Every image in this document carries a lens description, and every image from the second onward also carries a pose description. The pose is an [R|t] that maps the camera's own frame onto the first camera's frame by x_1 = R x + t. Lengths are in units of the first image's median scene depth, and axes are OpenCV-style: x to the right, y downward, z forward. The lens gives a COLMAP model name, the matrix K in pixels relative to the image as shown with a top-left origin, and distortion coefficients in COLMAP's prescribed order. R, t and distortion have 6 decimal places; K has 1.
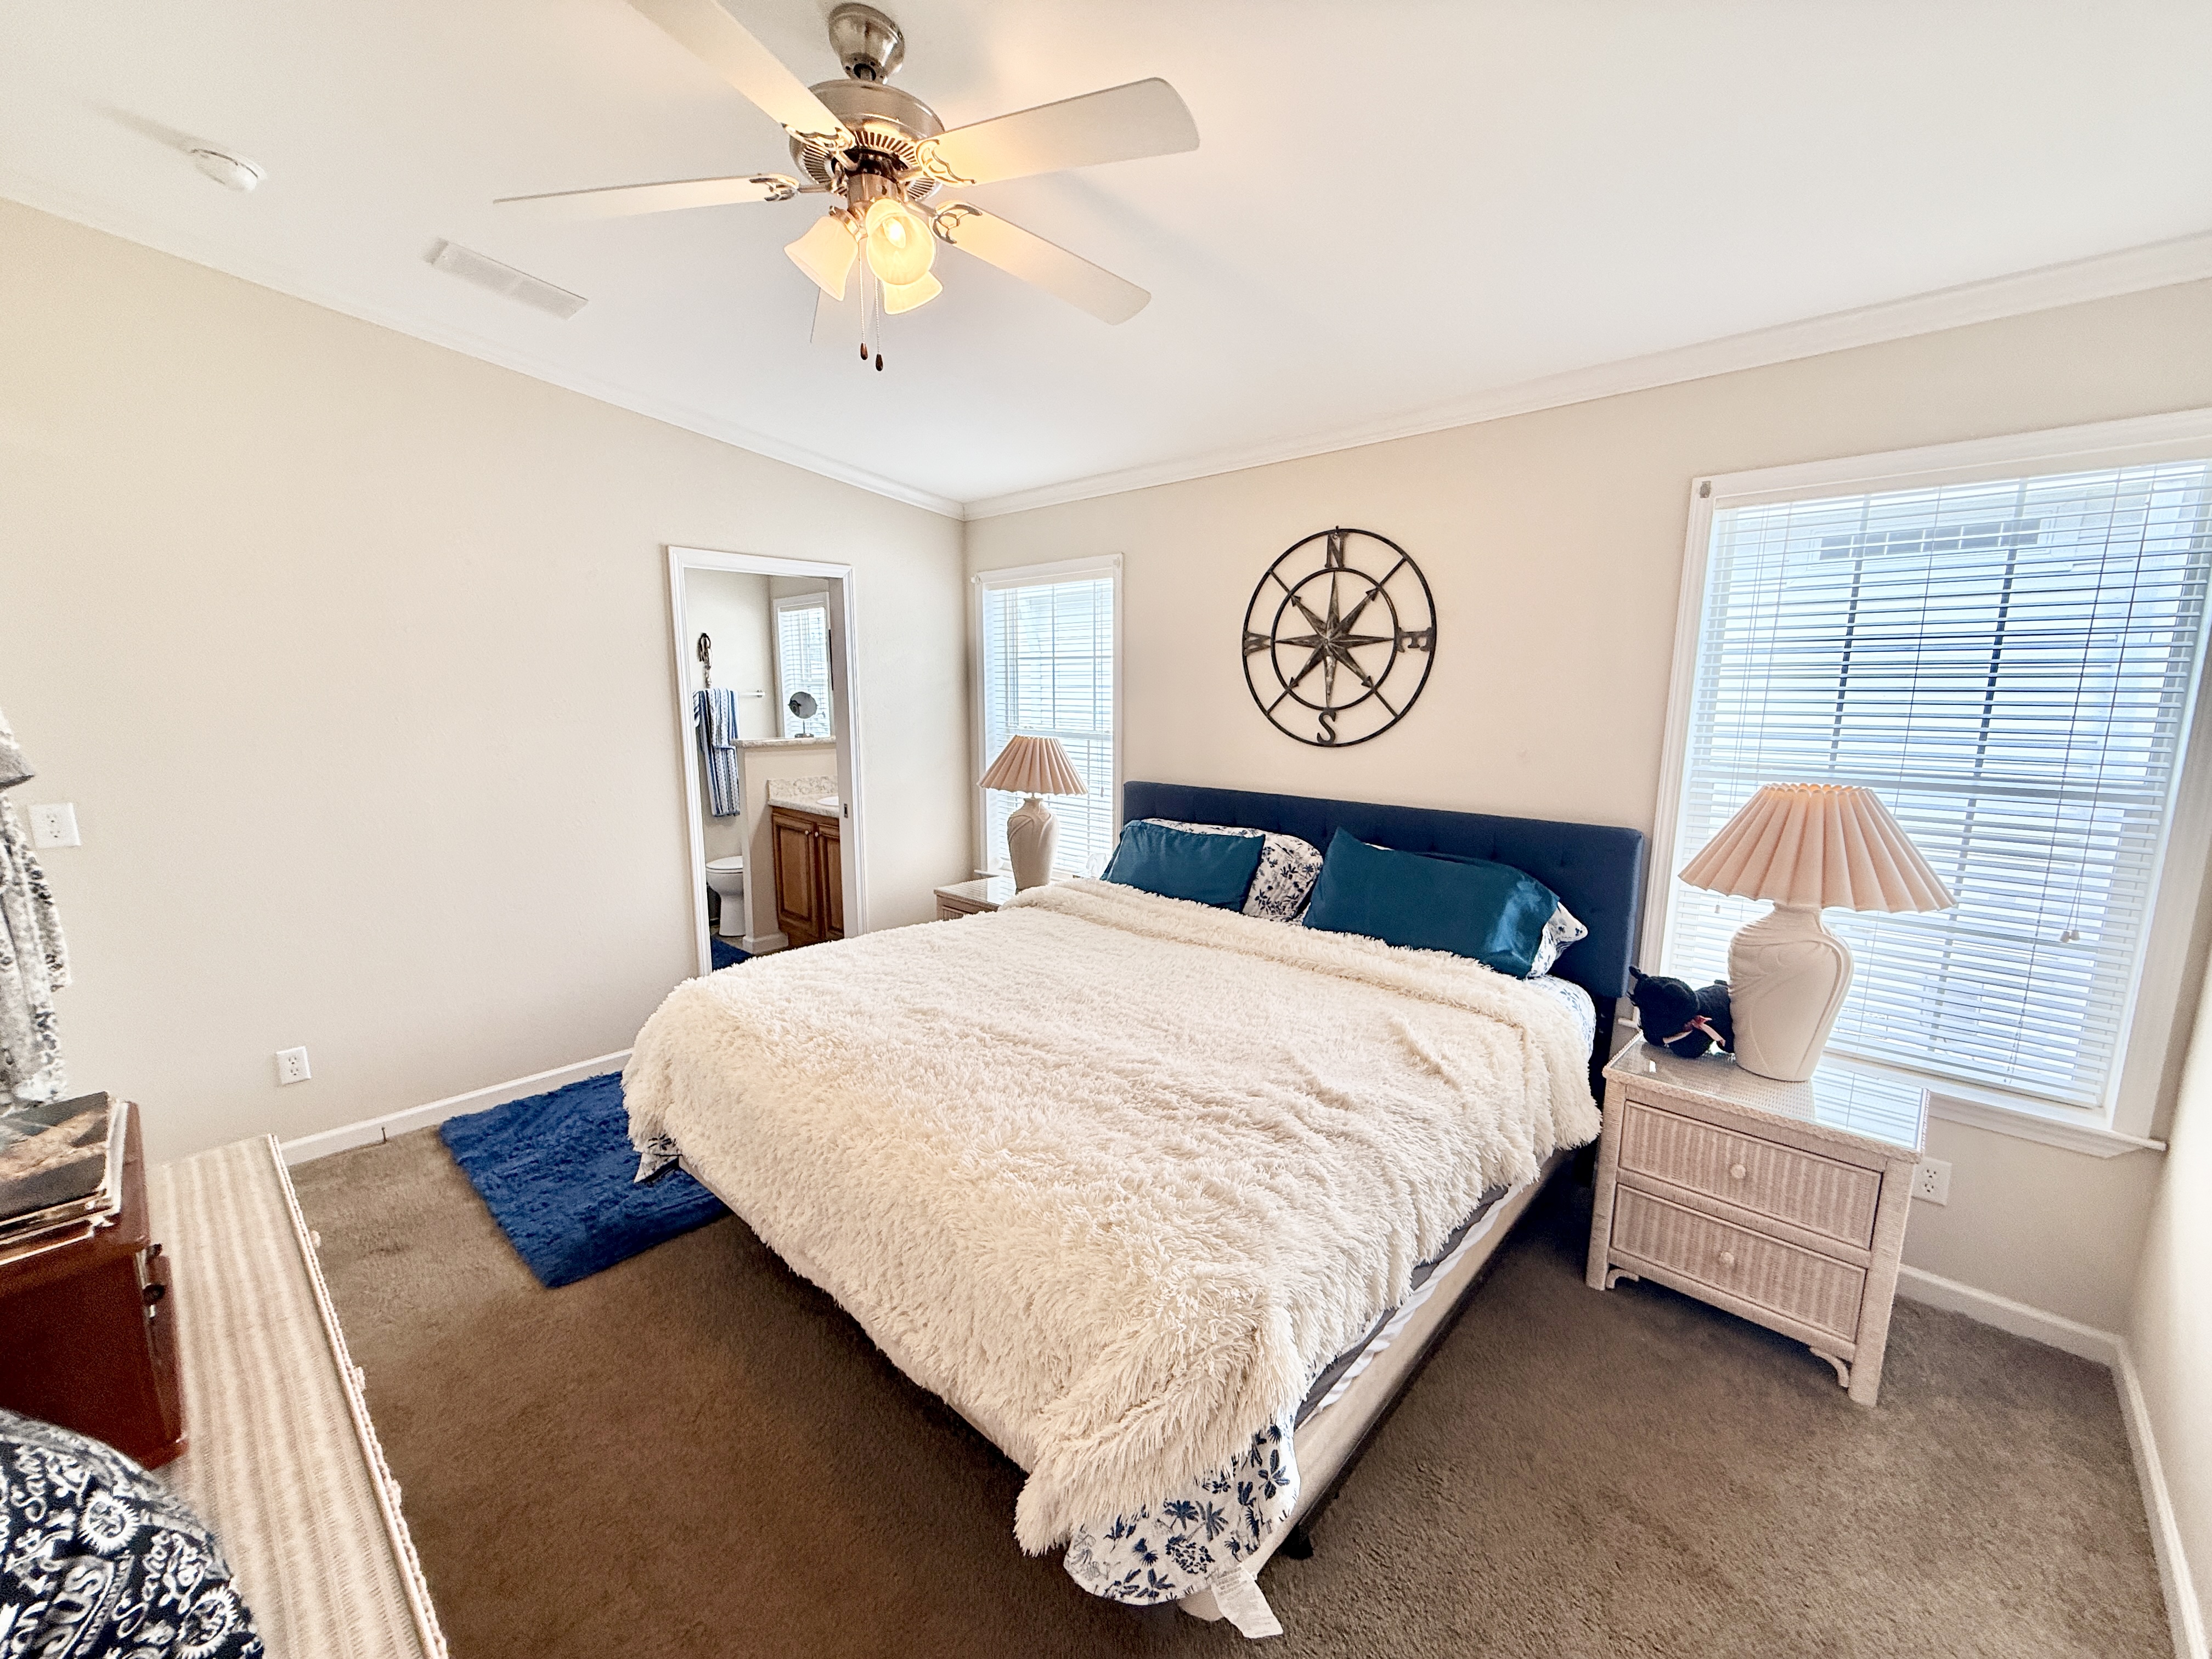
lens RADIAL K [[882.9, 0, 1109.5], [0, 882.9, 829.8], [0, 0, 1]] dist [0.000313, -0.000269]
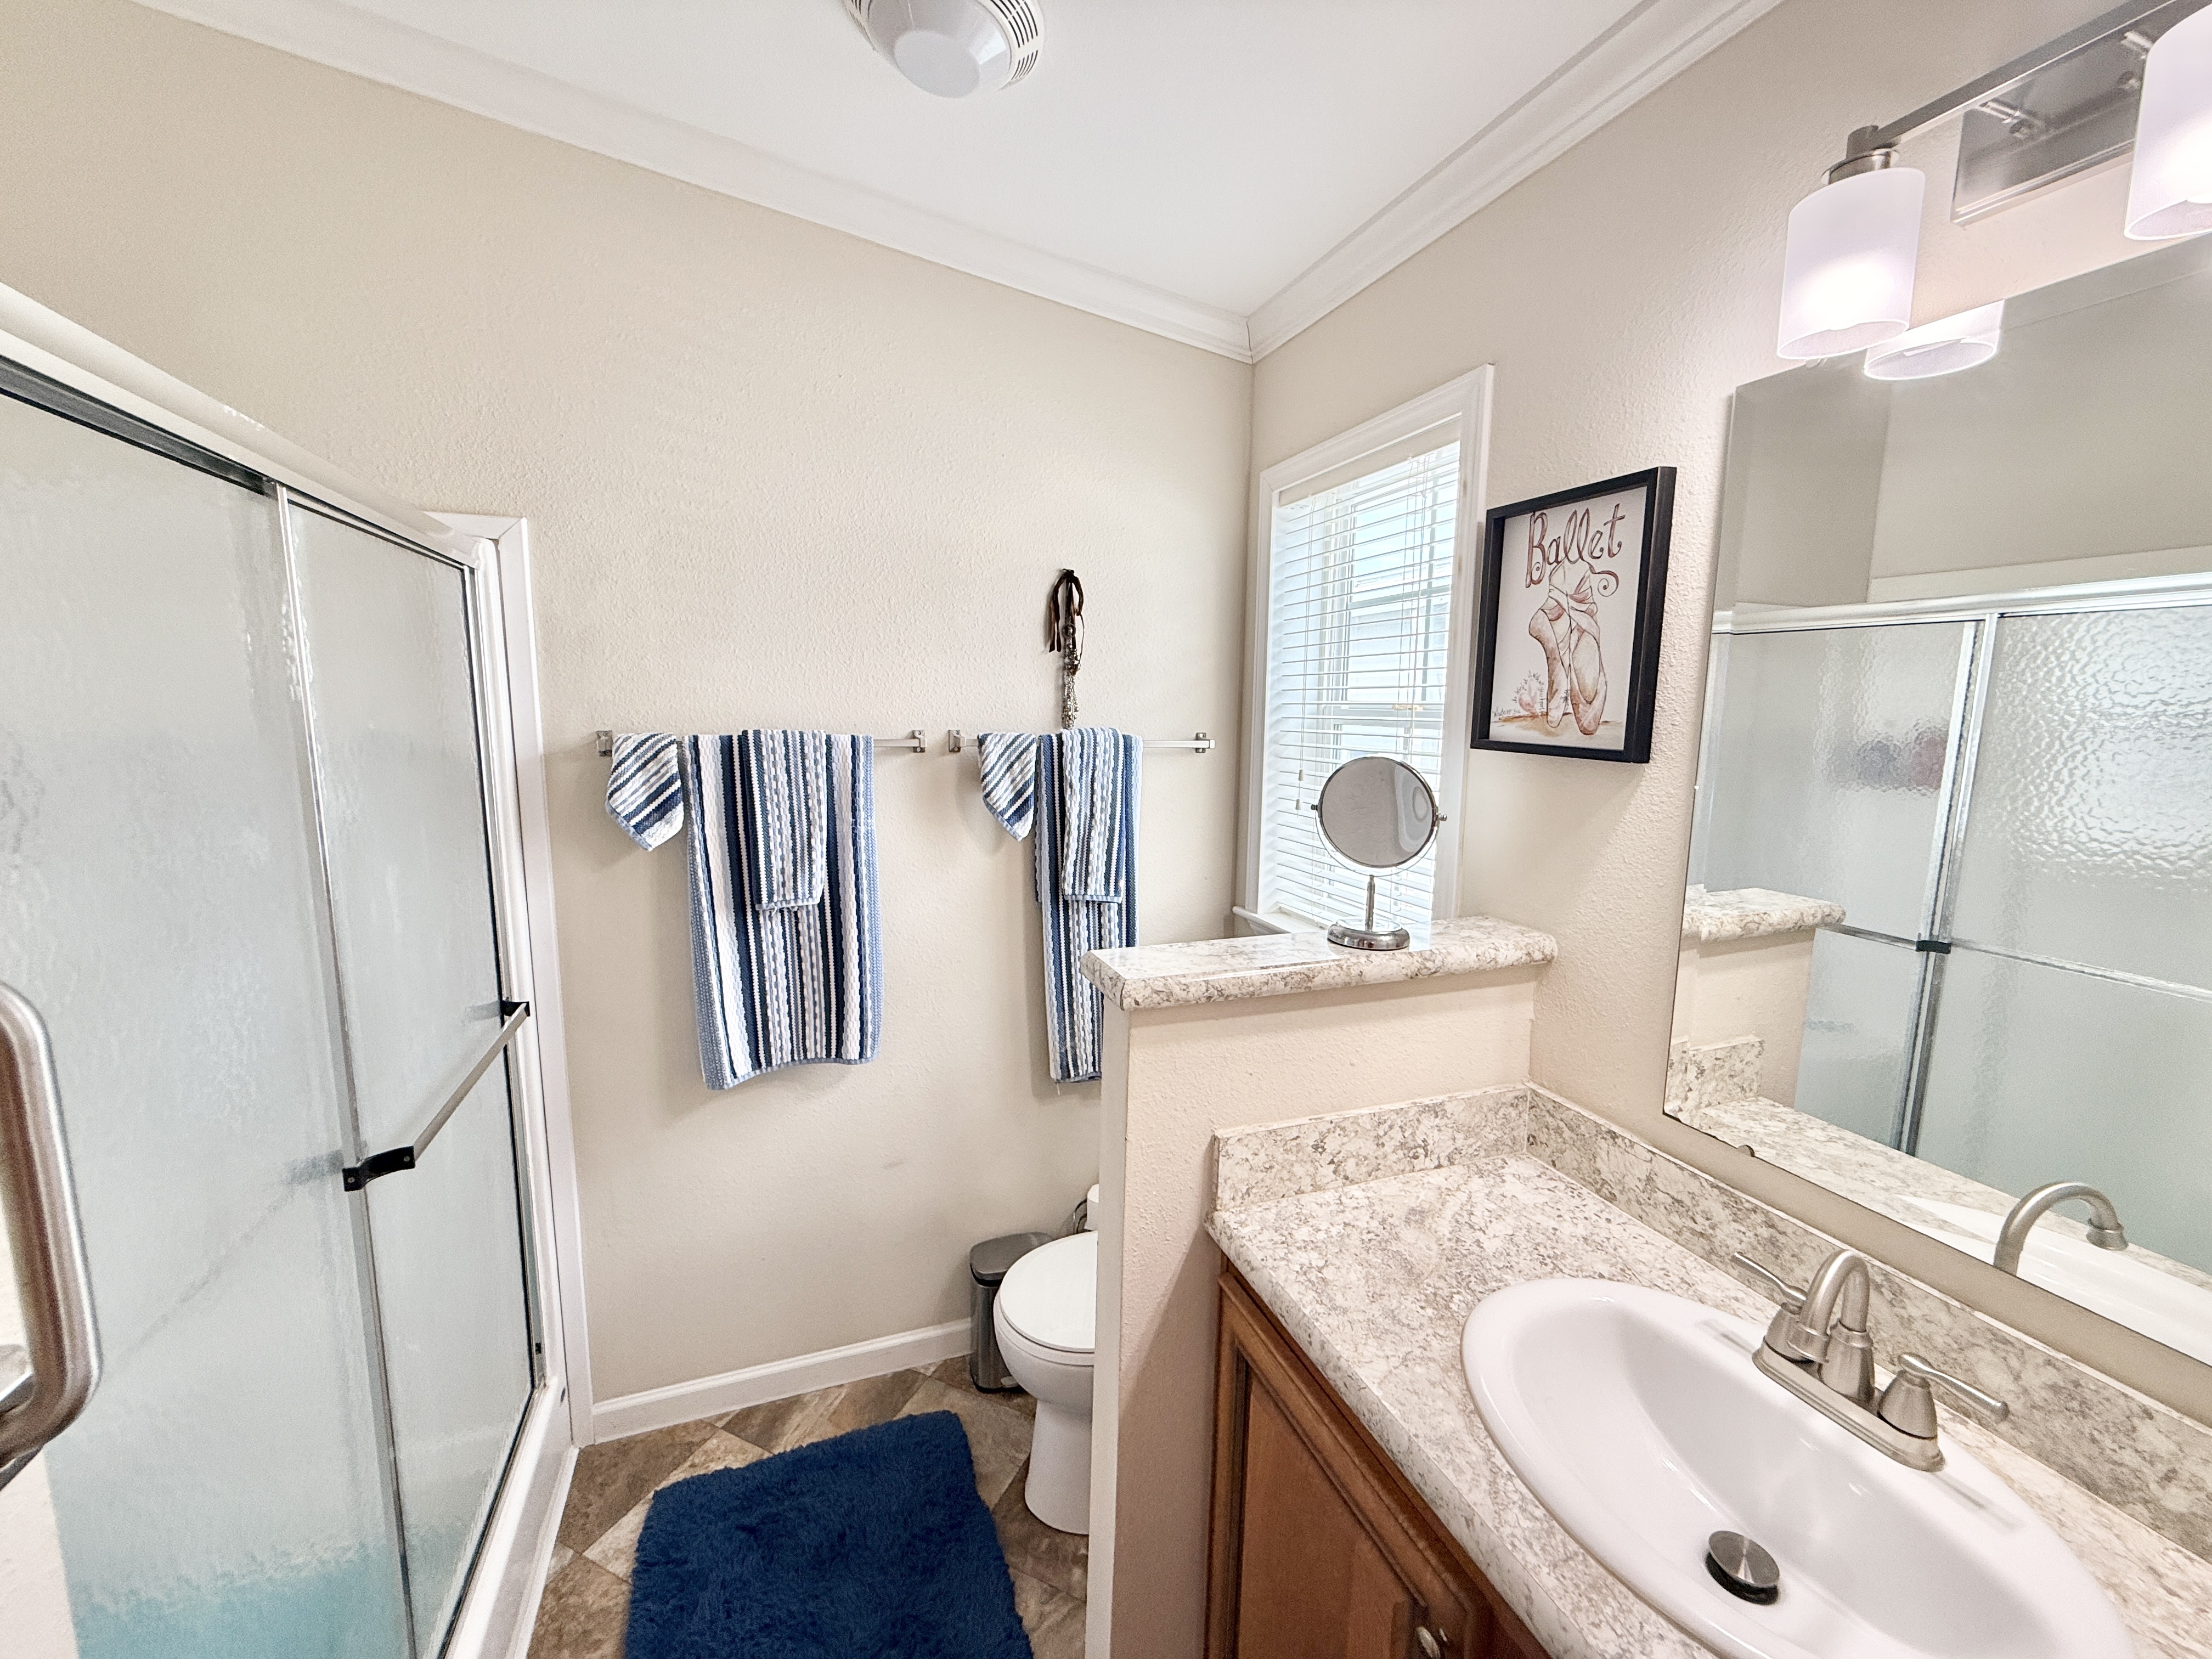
lens RADIAL K [[882.9, 0, 1105.3], [0, 882.9, 828.5], [0, 0, 1]] dist [0.000313, -0.000269]
pose [[0.894159, 0.071759, -0.441962, -0.507915], [-0.084813, 0.996349, -0.009818, -0.212305], [0.439644, 0.046263, 0.896980, 1.247088]]
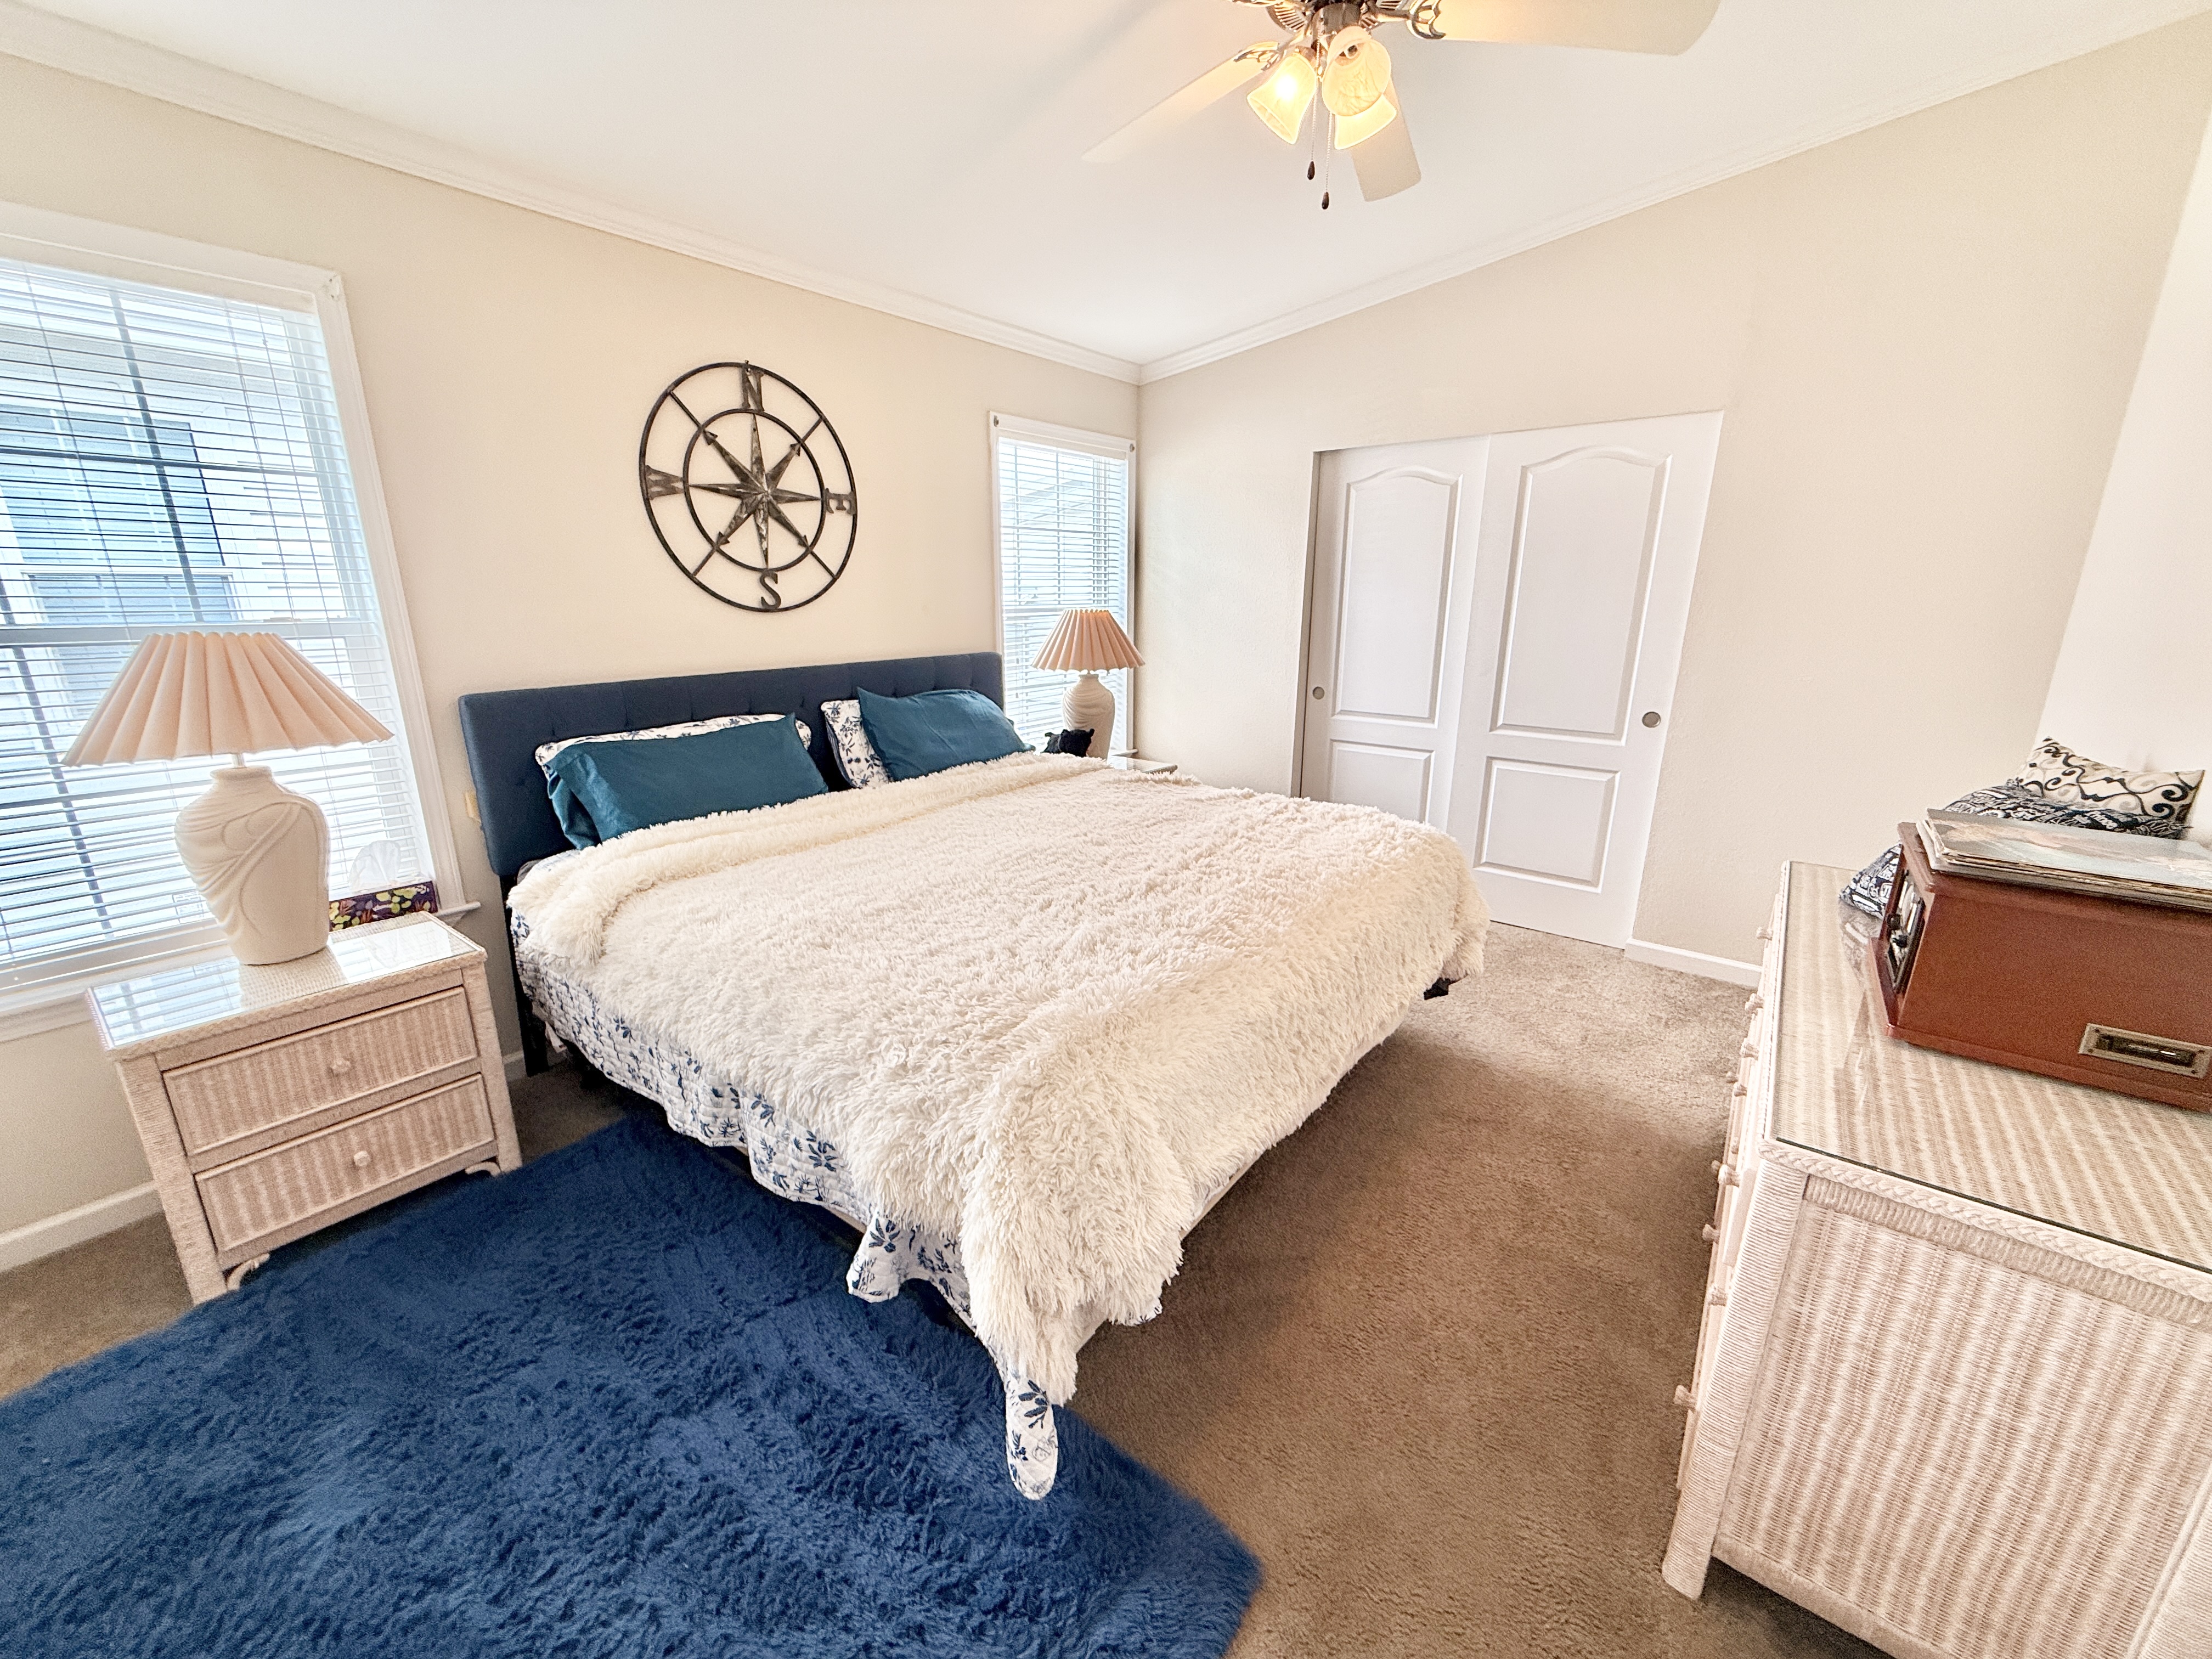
lens RADIAL K [[882.9, 0, 1109.4], [0, 882.9, 823.4], [0, 0, 1]] dist [0.000313, -0.000269]
pose [[-0.084649, -0.263880, 0.960834, -0.752376], [0.156649, 0.948779, 0.274370, -0.083691], [-0.984020, 0.173738, -0.038977, 0.740181]]
